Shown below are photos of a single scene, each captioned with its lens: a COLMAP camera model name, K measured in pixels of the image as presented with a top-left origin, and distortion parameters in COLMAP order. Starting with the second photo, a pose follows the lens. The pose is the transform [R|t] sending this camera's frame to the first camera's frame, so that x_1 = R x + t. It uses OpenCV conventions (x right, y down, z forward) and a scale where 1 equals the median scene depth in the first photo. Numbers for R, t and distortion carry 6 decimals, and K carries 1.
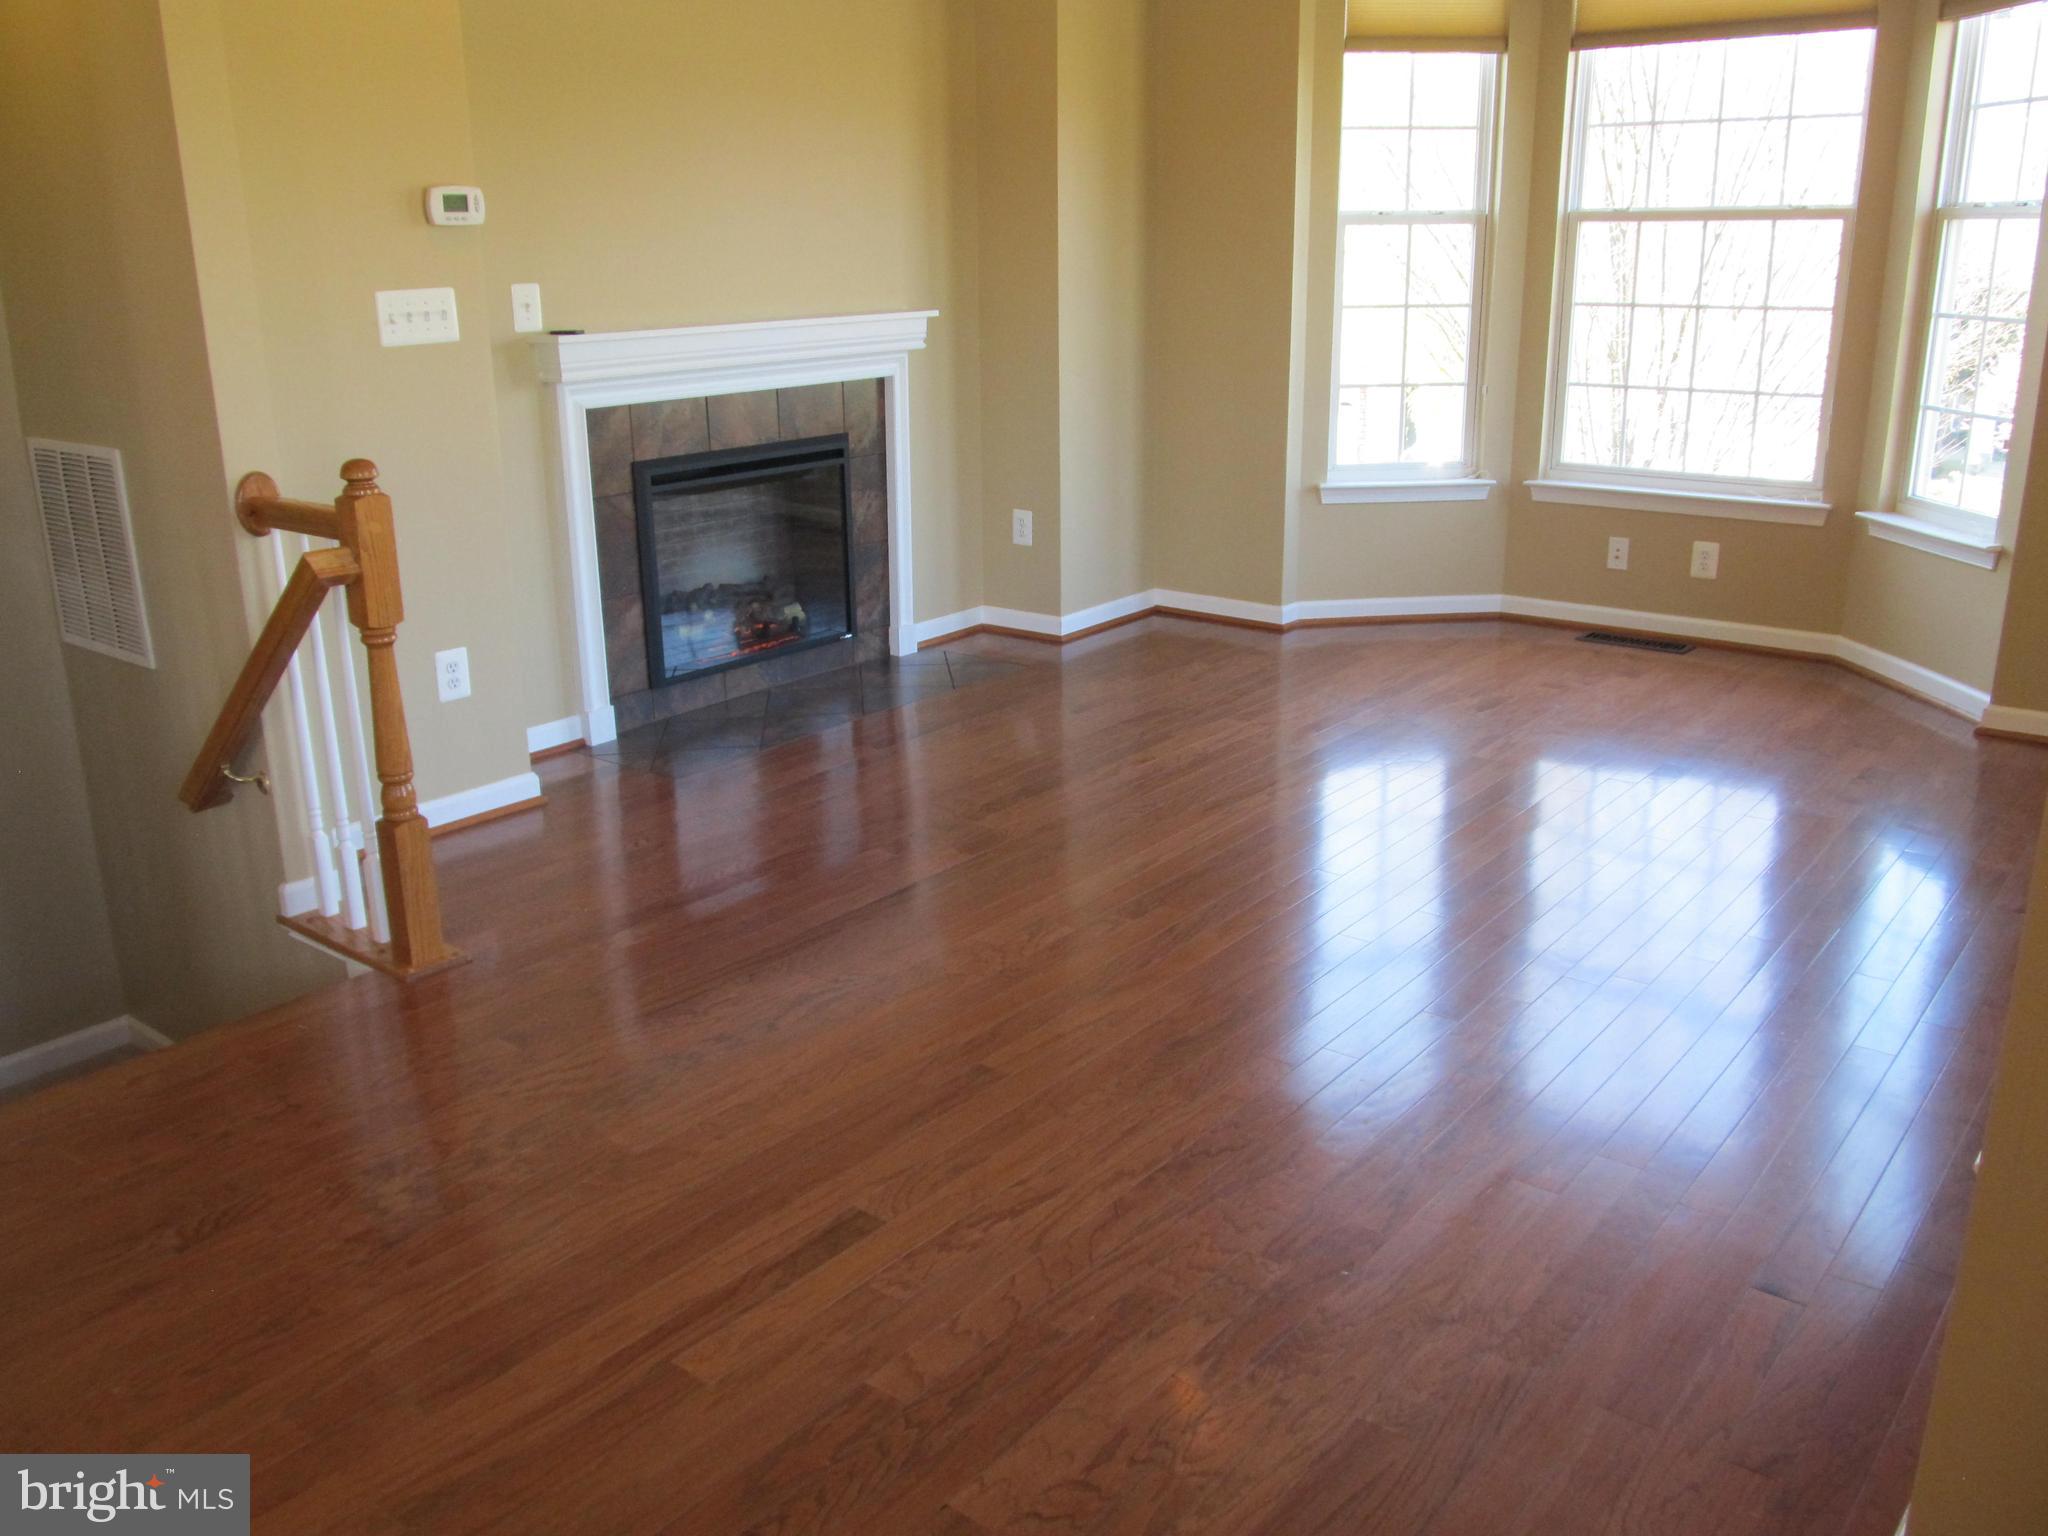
lens RADIAL K [[1691.2, 0, 1027.9], [0, 1691.2, 768.3], [0, 0, 1]] dist [-0.068687, 0.032029]
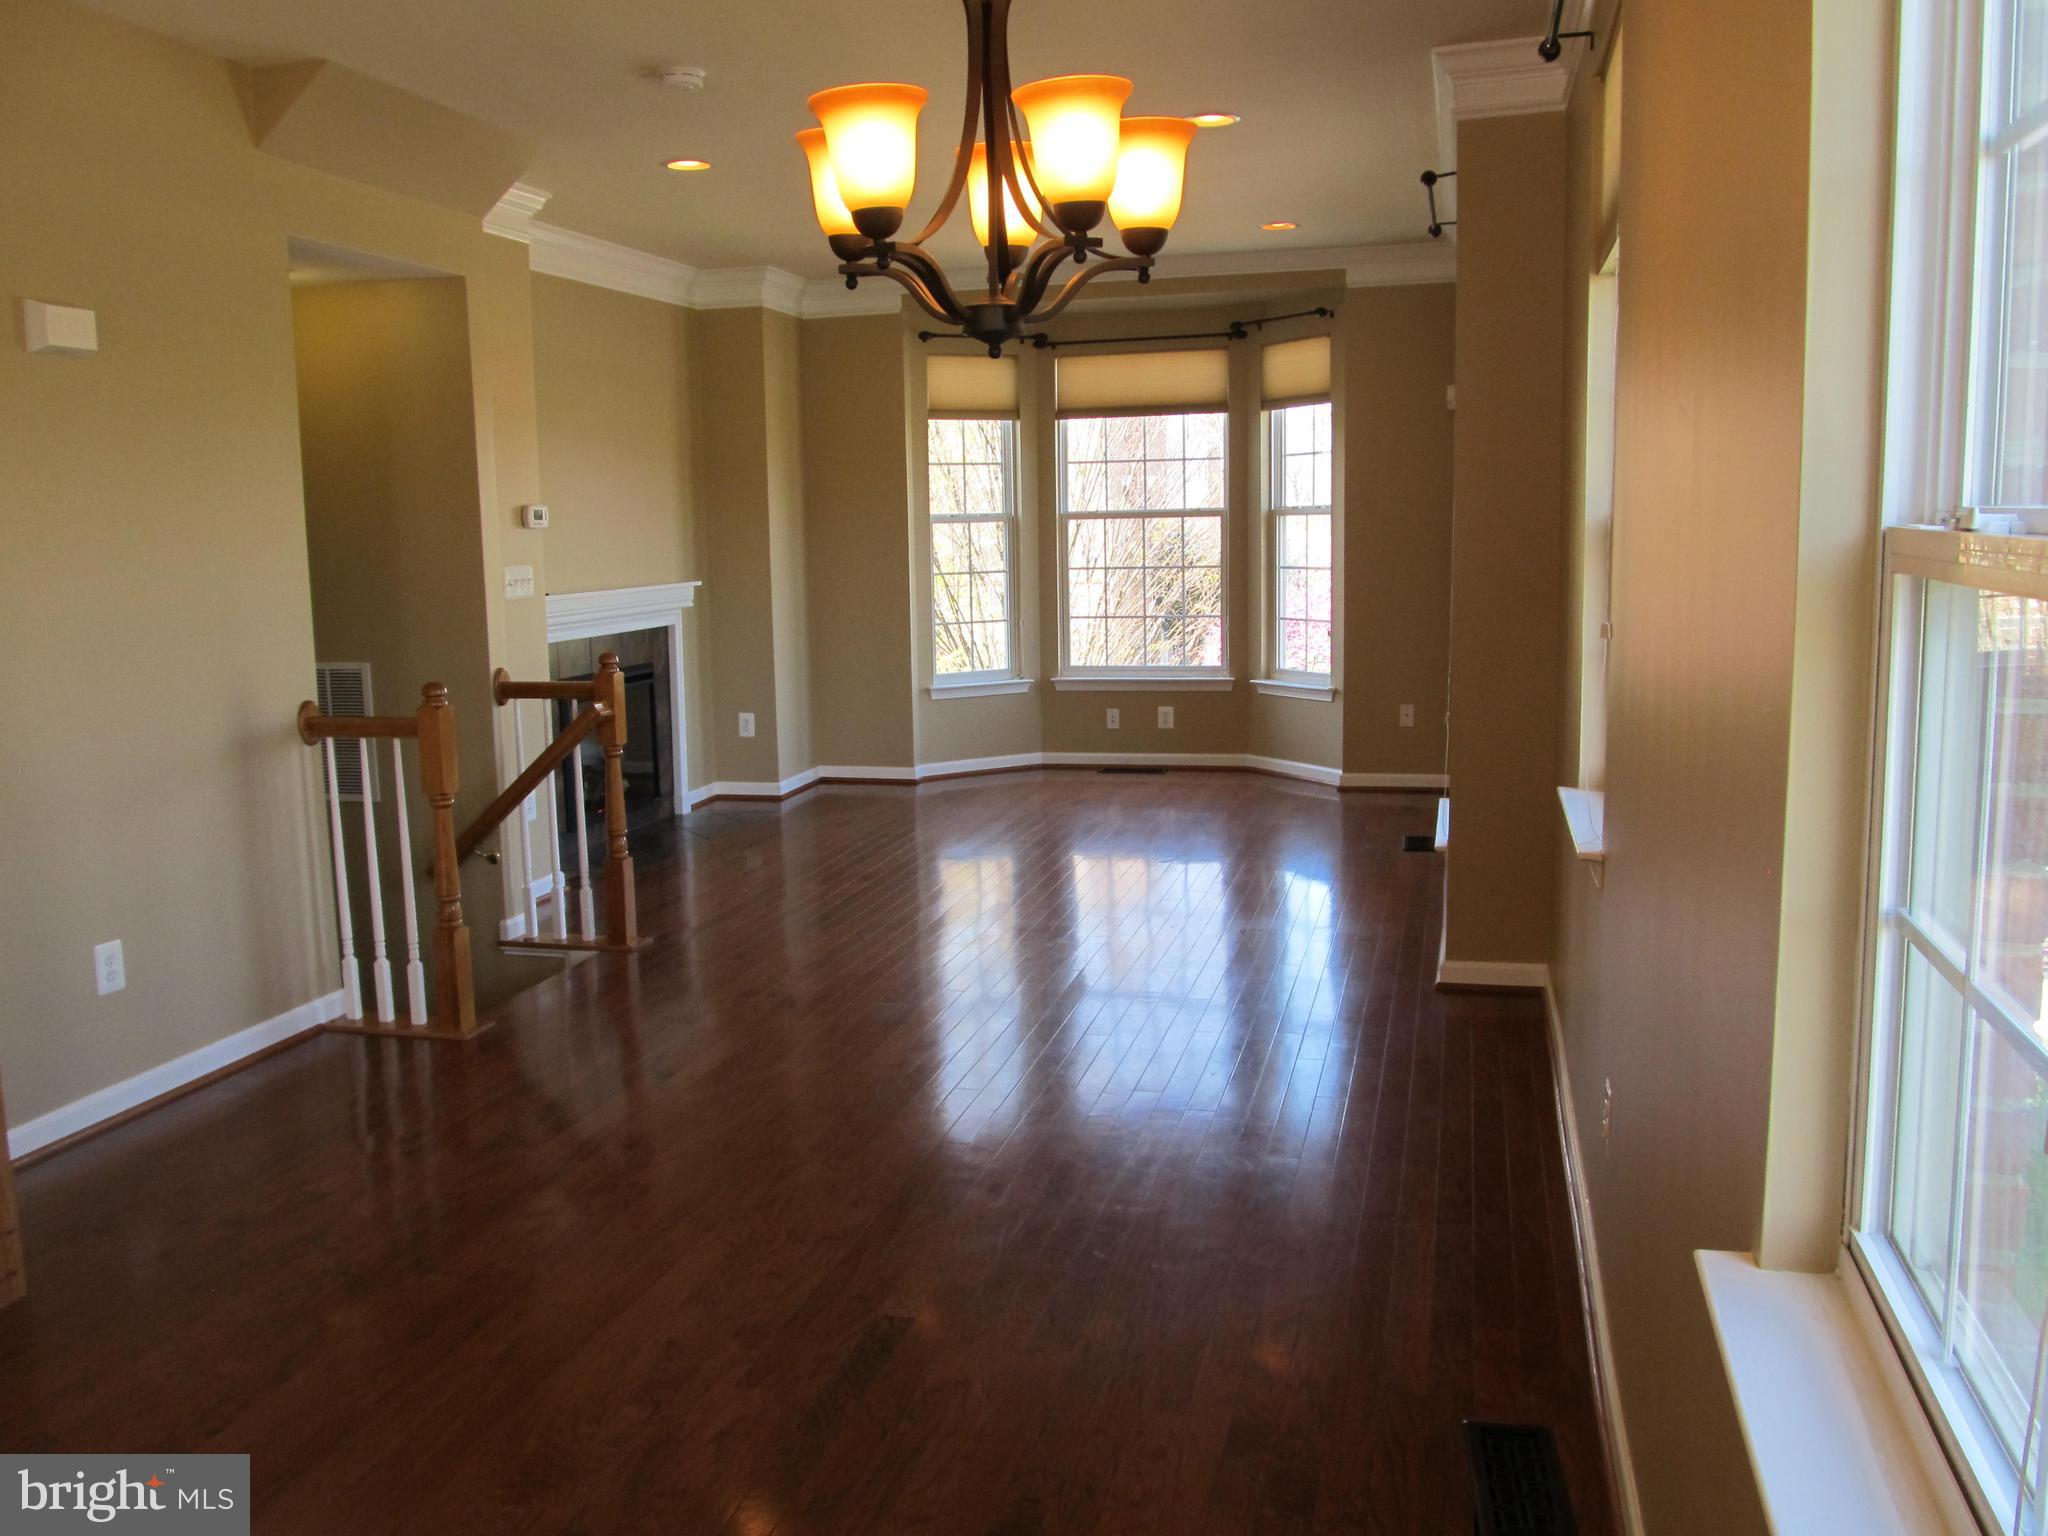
lens RADIAL K [[1691.2, 0, 1027.4], [0, 1691.2, 765.9], [0, 0, 1]] dist [-0.068687, 0.032029]
pose [[0.911749, -0.064593, 0.405636, -0.392319], [0.131462, 0.981500, -0.139193, 0.134220], [-0.389141, 0.180235, 0.903374, -0.434086]]
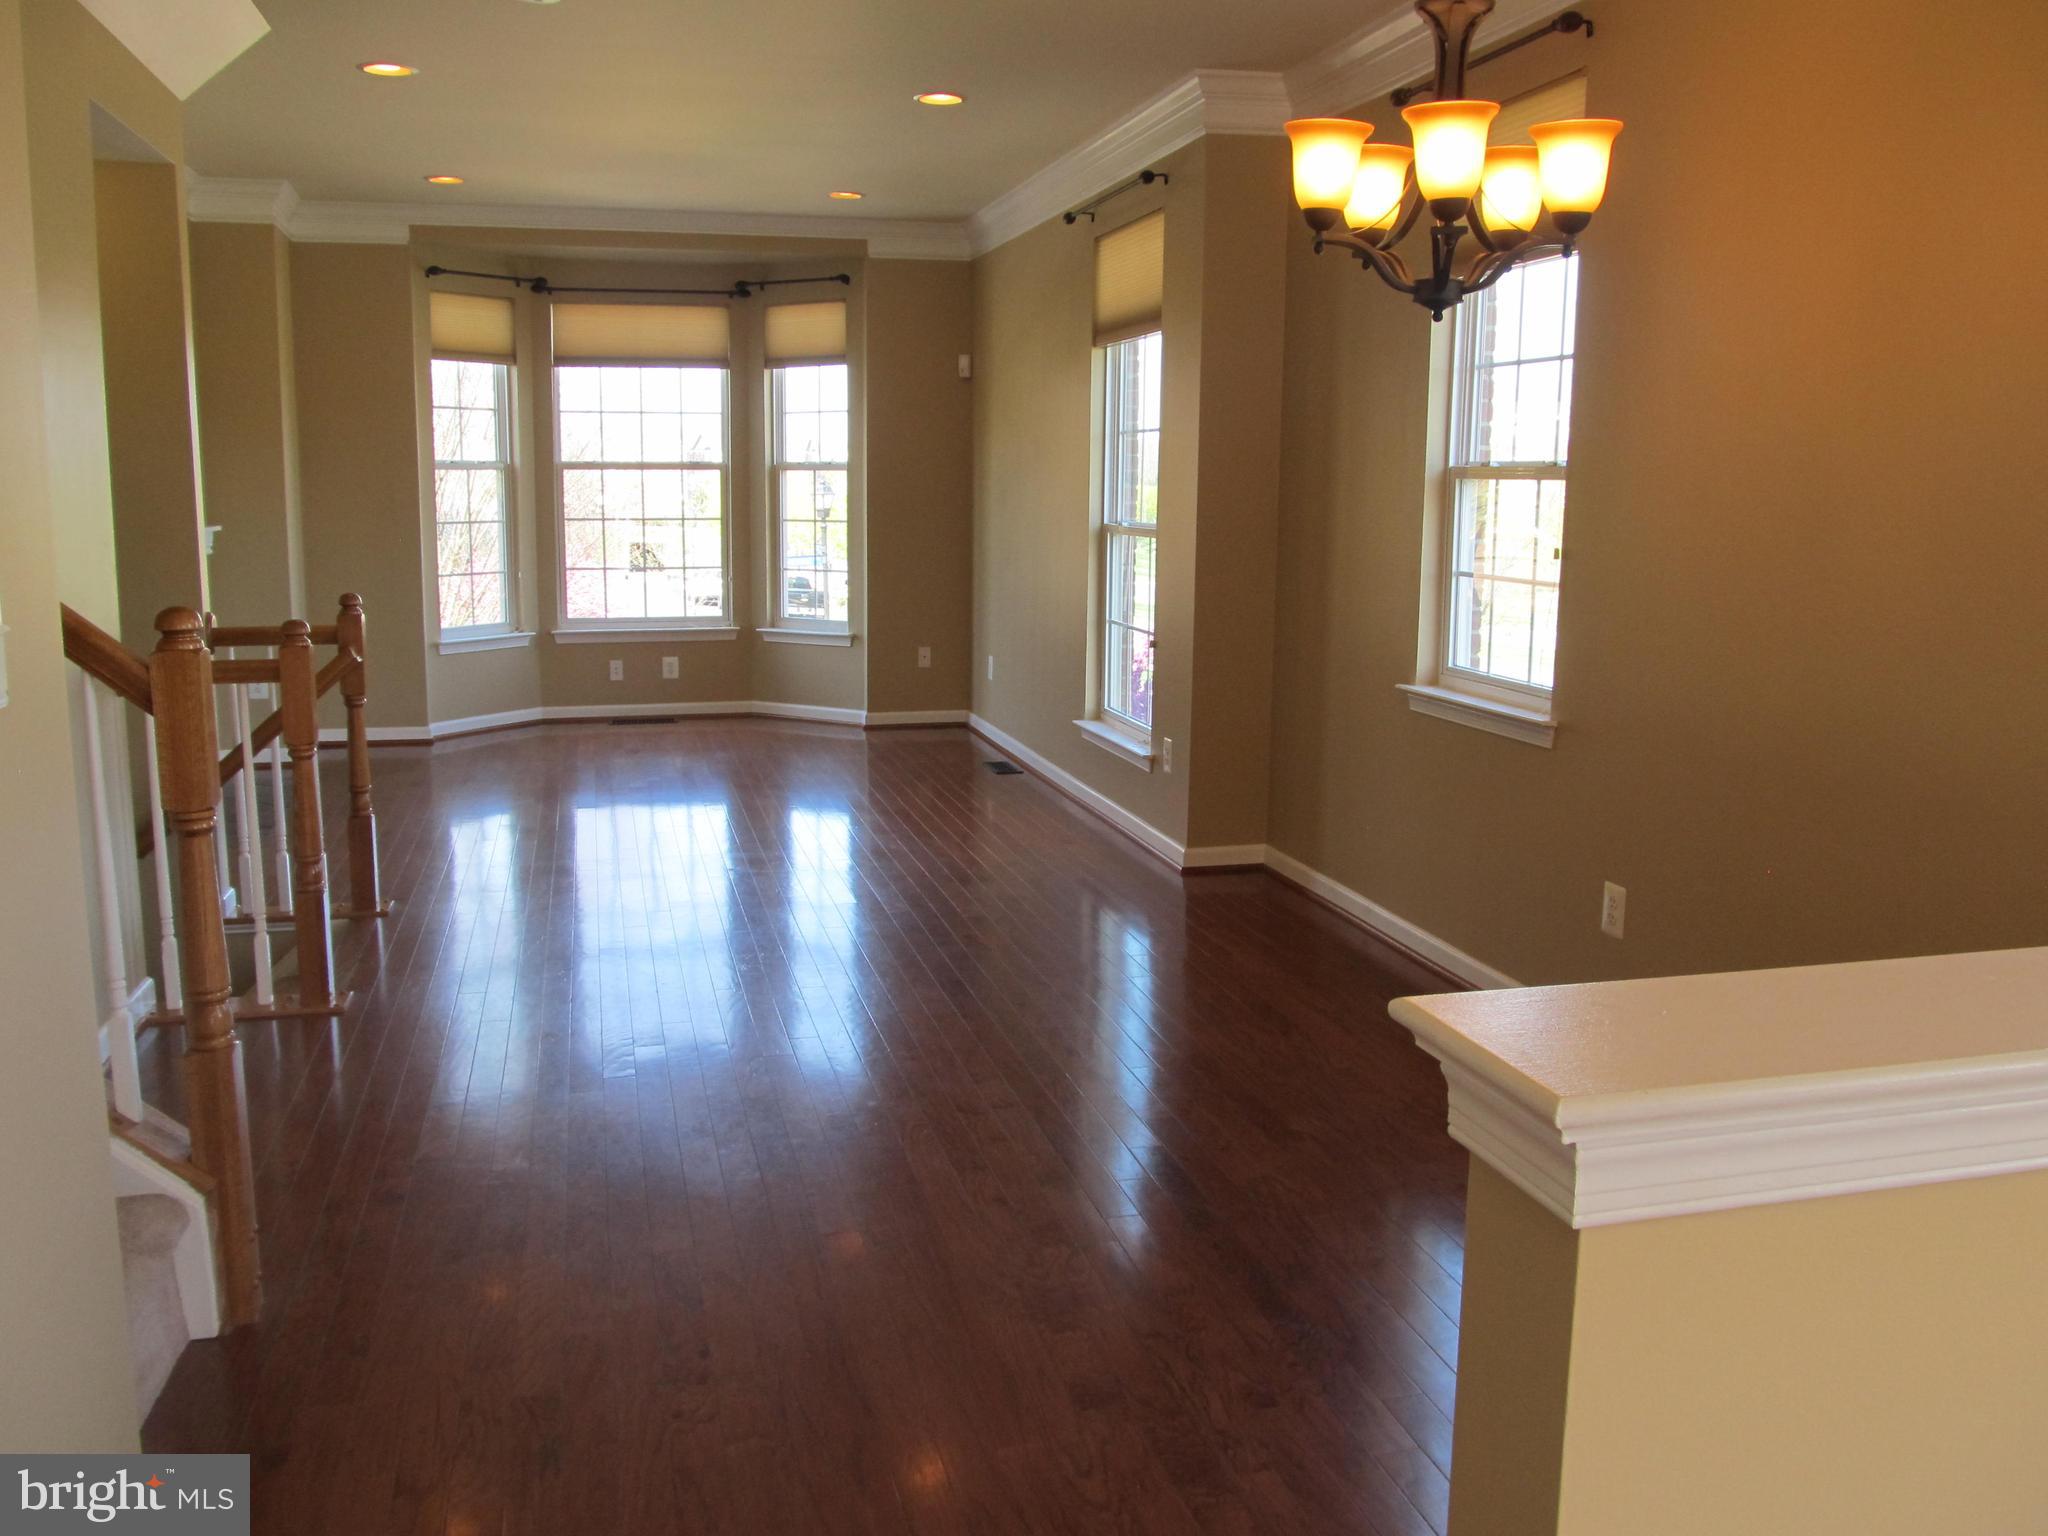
lens RADIAL K [[1691.2, 0, 1025.1], [0, 1691.2, 761.0], [0, 0, 1]] dist [-0.068687, 0.032029]
pose [[0.599019, -0.112310, 0.792820, -0.718564], [0.224637, 0.973925, -0.031761, 0.097717], [-0.768580, 0.197122, 0.608628, -0.270986]]
